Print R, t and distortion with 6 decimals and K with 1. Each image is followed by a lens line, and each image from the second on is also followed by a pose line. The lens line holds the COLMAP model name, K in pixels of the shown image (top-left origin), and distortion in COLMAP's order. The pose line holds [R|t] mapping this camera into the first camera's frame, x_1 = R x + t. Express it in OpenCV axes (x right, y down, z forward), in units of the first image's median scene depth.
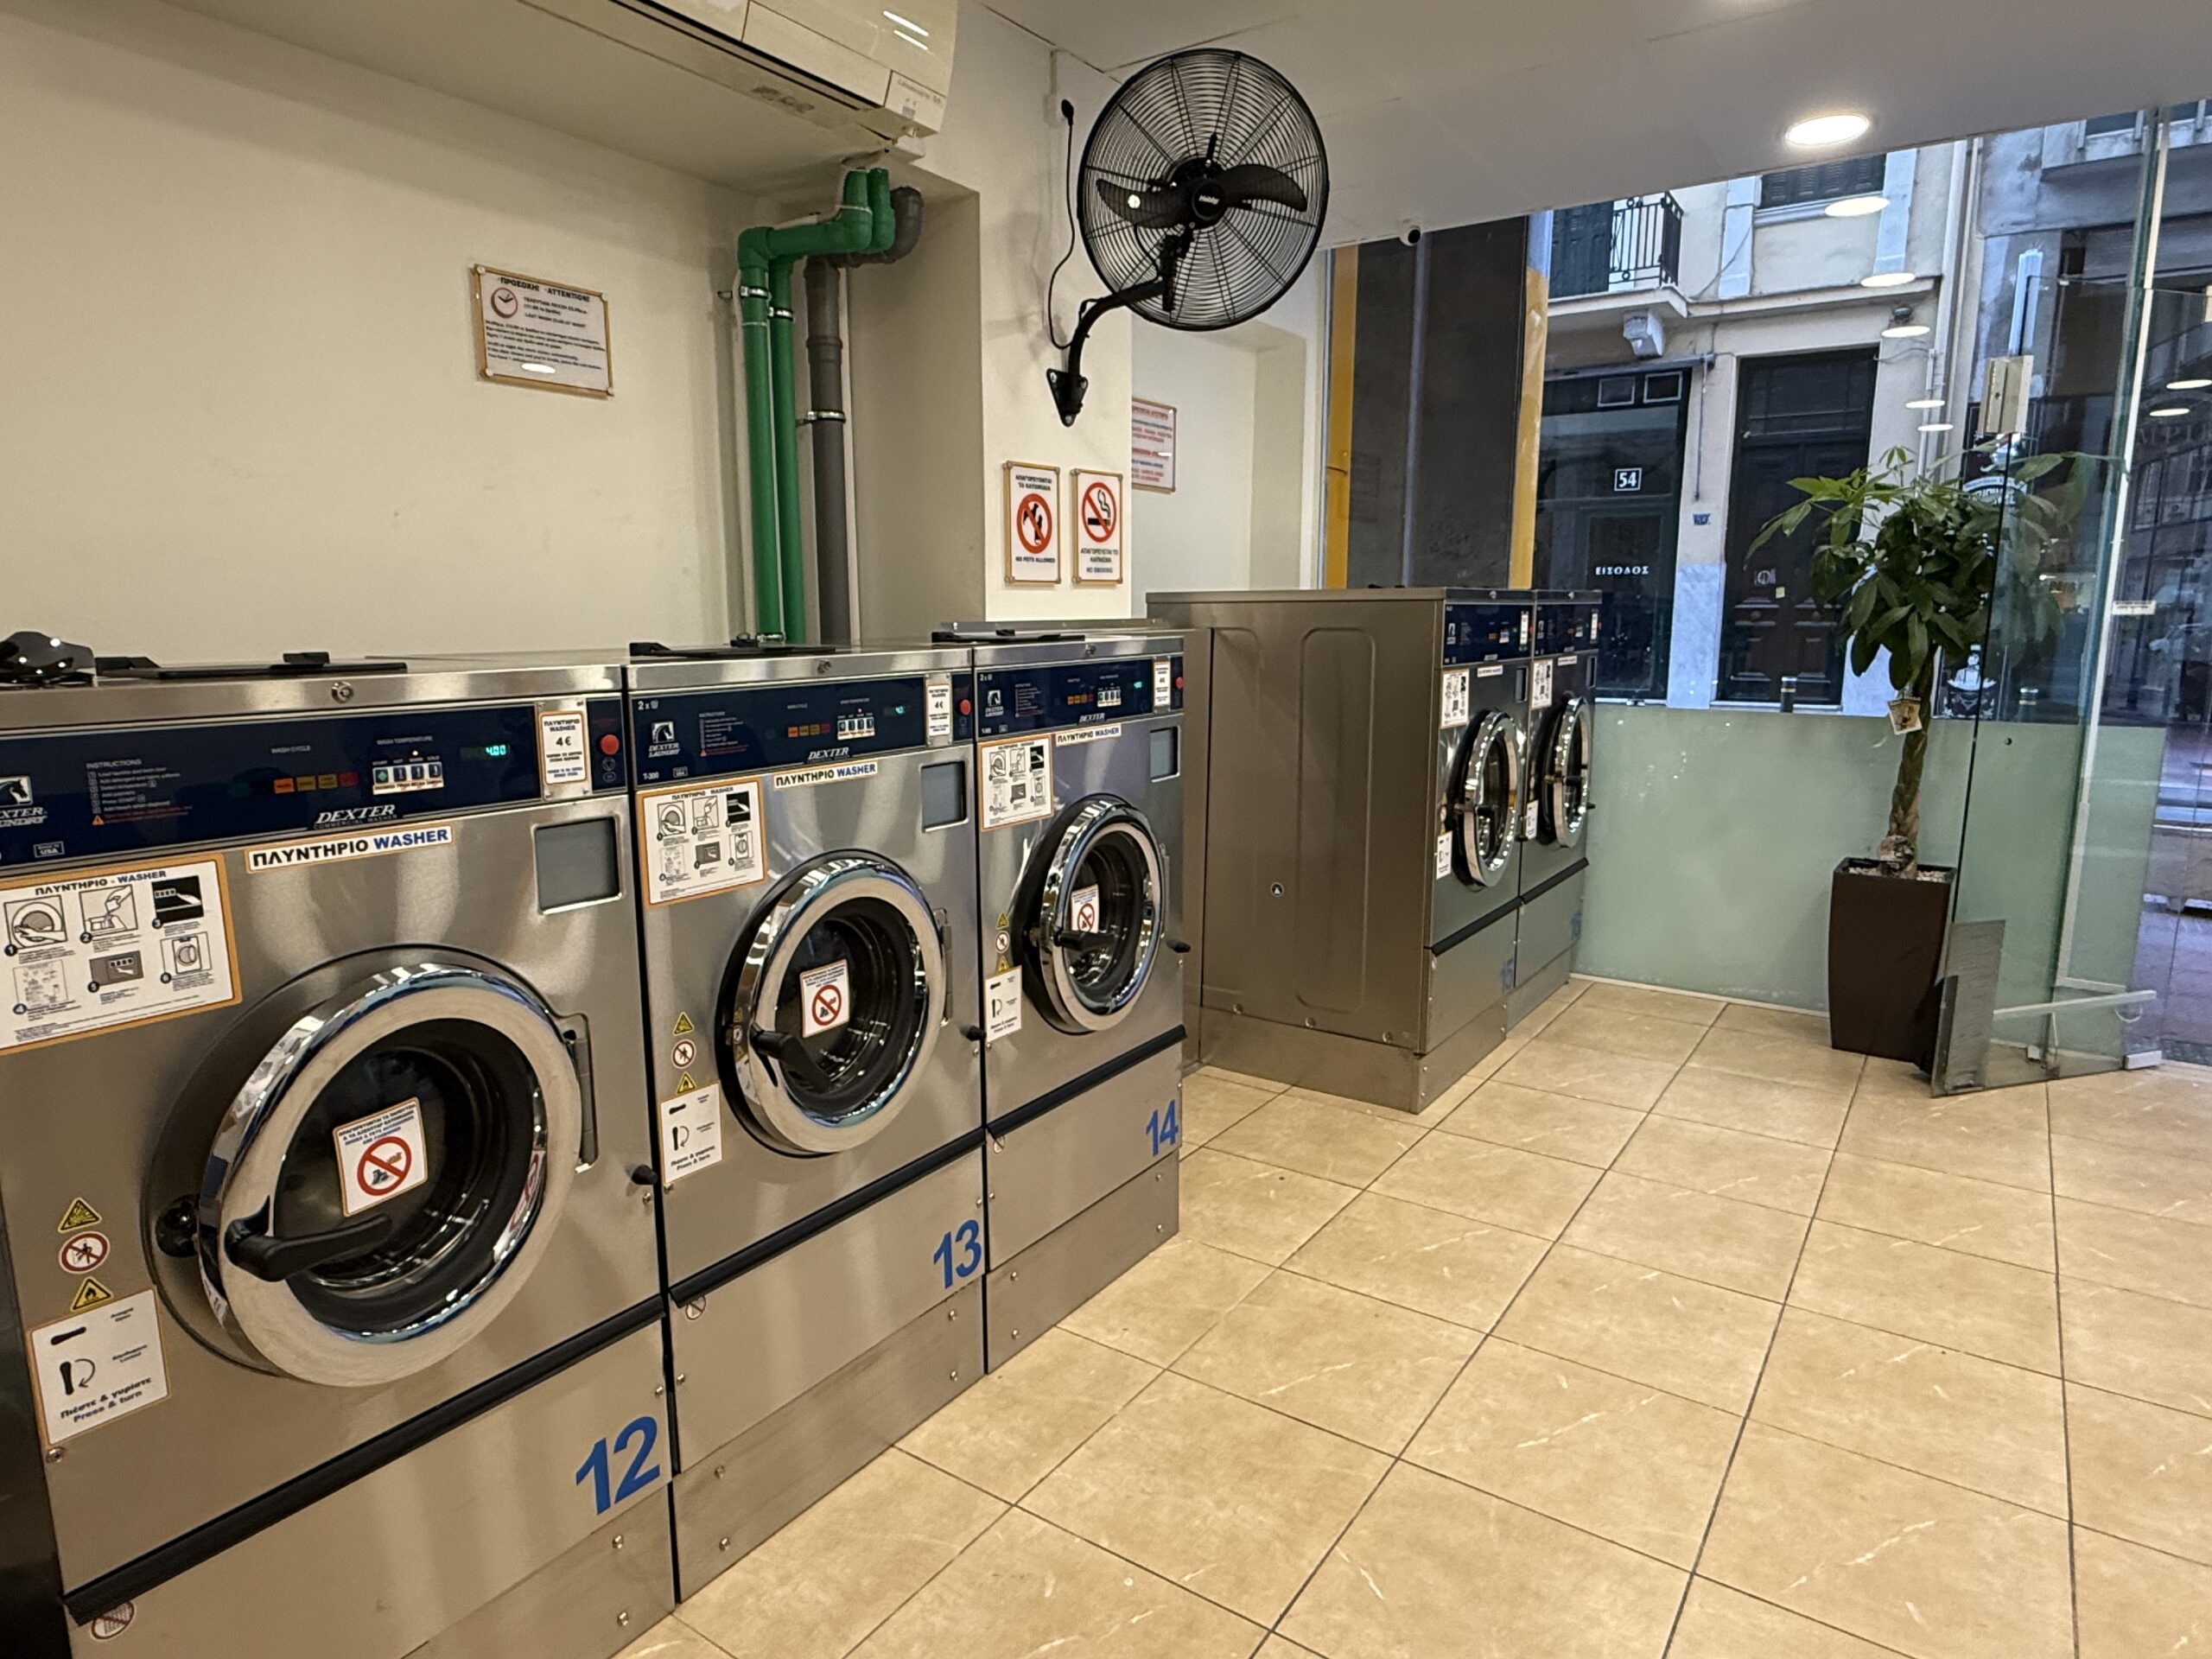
lens RADIAL K [[1291.9, 0, 1106.0], [0, 1291.9, 829.5], [0, 0, 1]] dist [-0.001934, 0.000350]
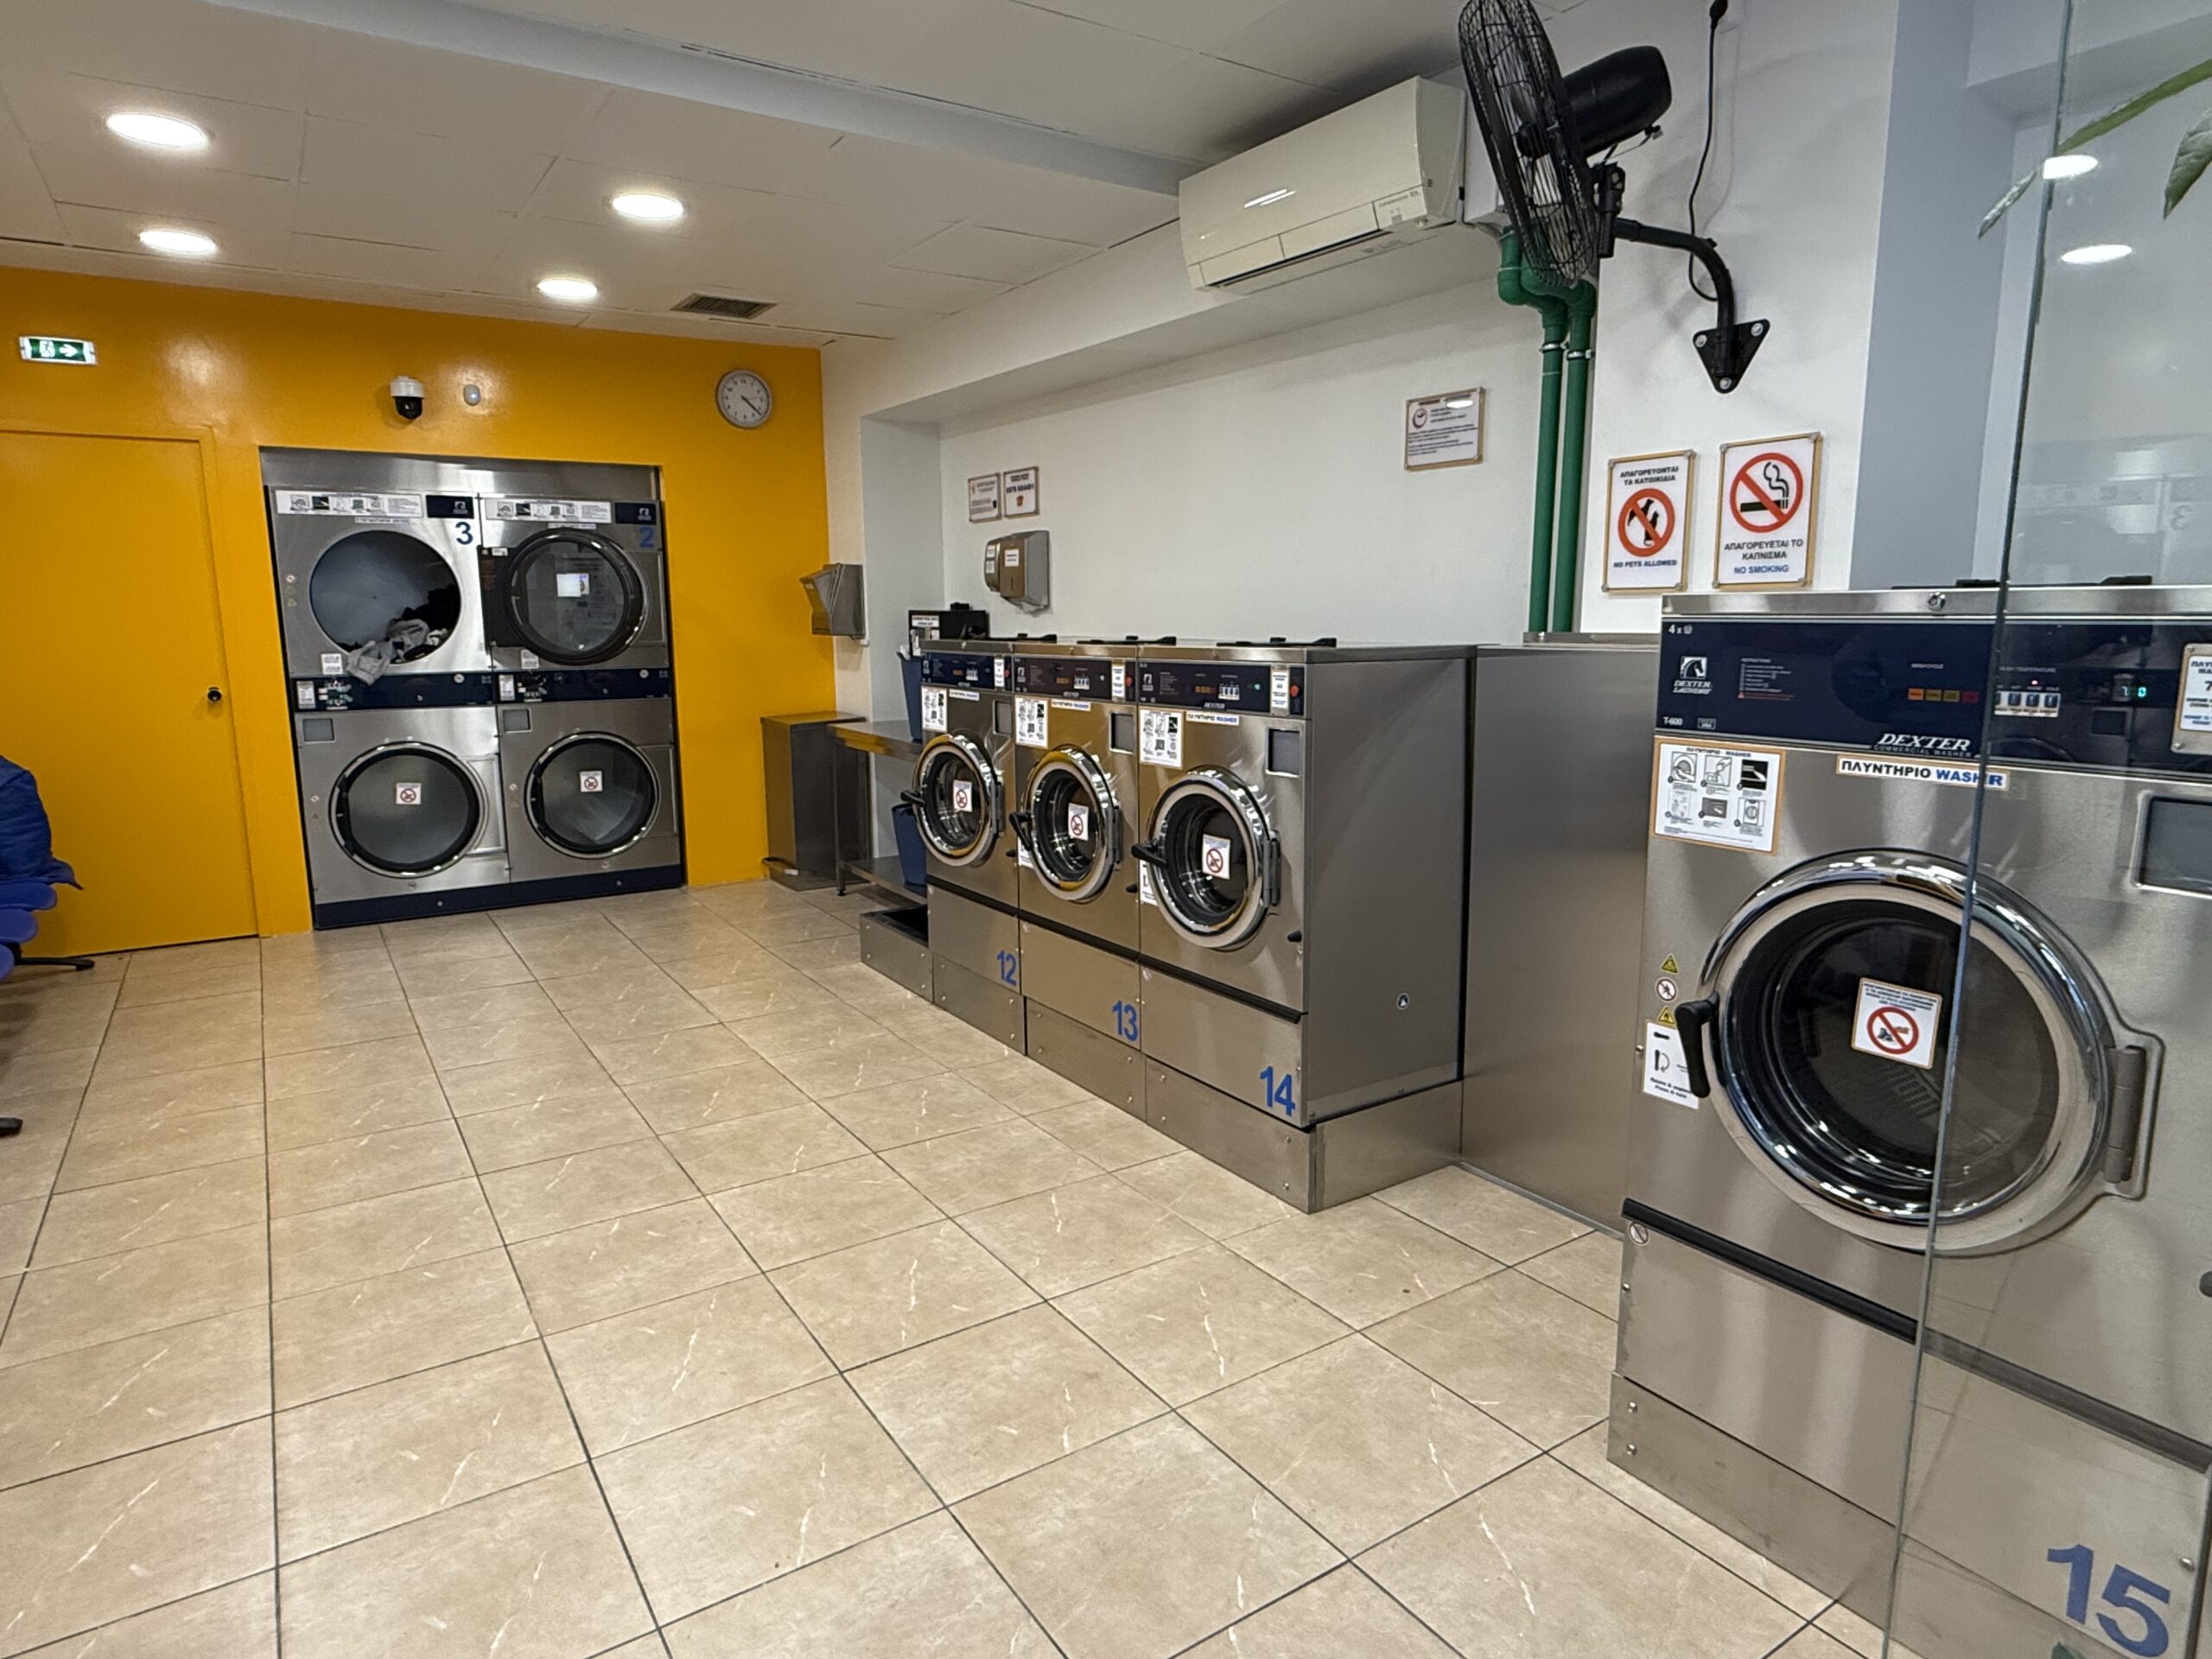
lens RADIAL K [[1291.9, 0, 1106.0], [0, 1291.9, 829.5], [0, 0, 1]] dist [-0.001934, 0.000350]
pose [[-0.372154, 0.162106, -0.913906, 1.089920], [-0.148847, 0.961464, 0.231154, -0.221066], [0.916158, 0.222057, -0.333683, 1.198468]]
